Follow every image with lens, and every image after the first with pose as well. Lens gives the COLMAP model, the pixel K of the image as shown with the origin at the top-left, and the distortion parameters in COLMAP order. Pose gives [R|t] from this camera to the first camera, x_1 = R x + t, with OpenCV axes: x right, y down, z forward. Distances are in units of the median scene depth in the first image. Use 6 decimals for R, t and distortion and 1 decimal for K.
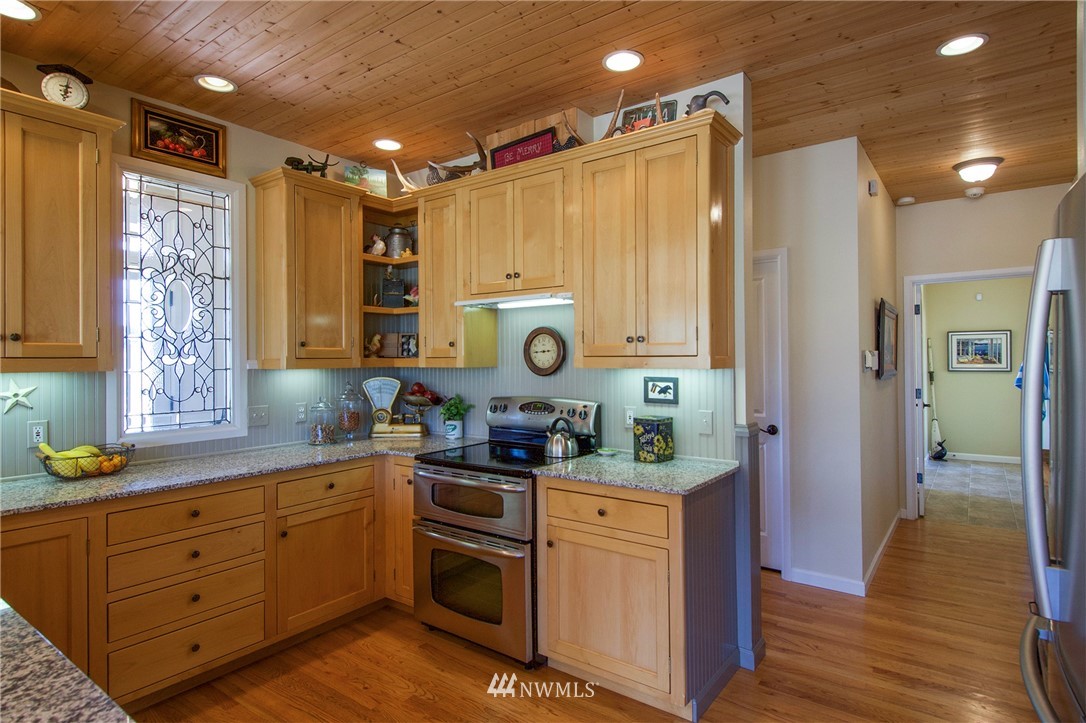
lens RADIAL K [[572.6, 0, 545.6], [0, 572.6, 359.4], [0, 0, 1]] dist [0.035330, -0.026559]
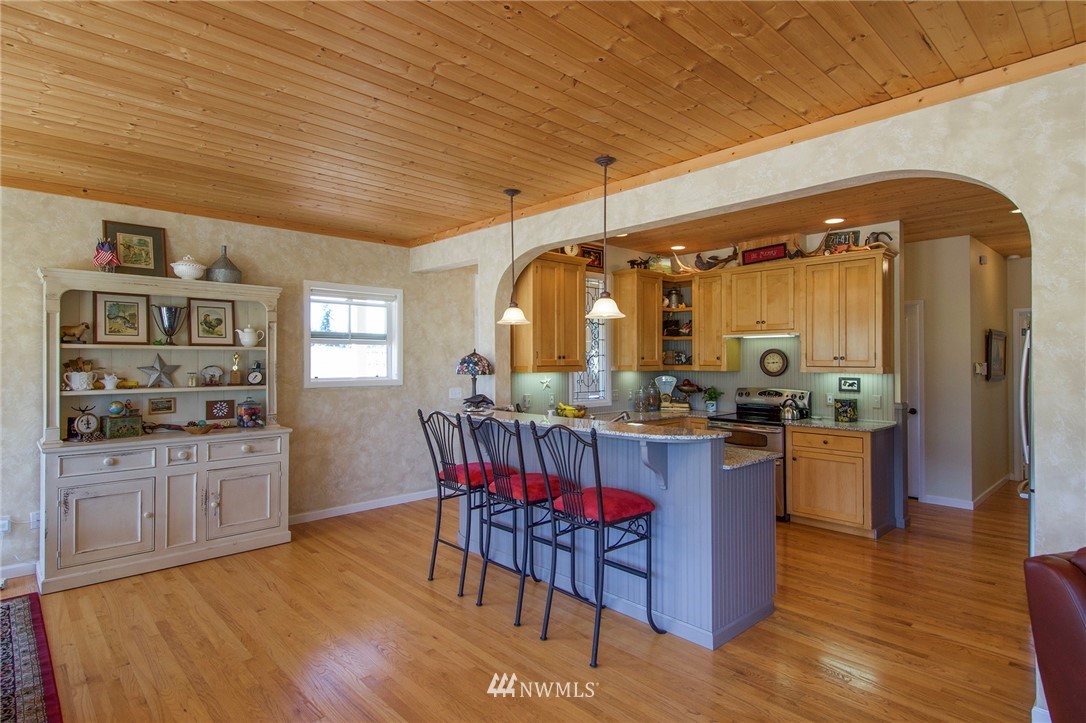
lens RADIAL K [[572.6, 0, 545.6], [0, 572.6, 359.4], [0, 0, 1]] dist [0.035330, -0.026559]
pose [[0.984556, 0.005520, -0.174982, -0.397024], [-0.005348, 0.999985, 0.001453, -0.023465], [0.174987, -0.000495, 0.984571, -0.915916]]
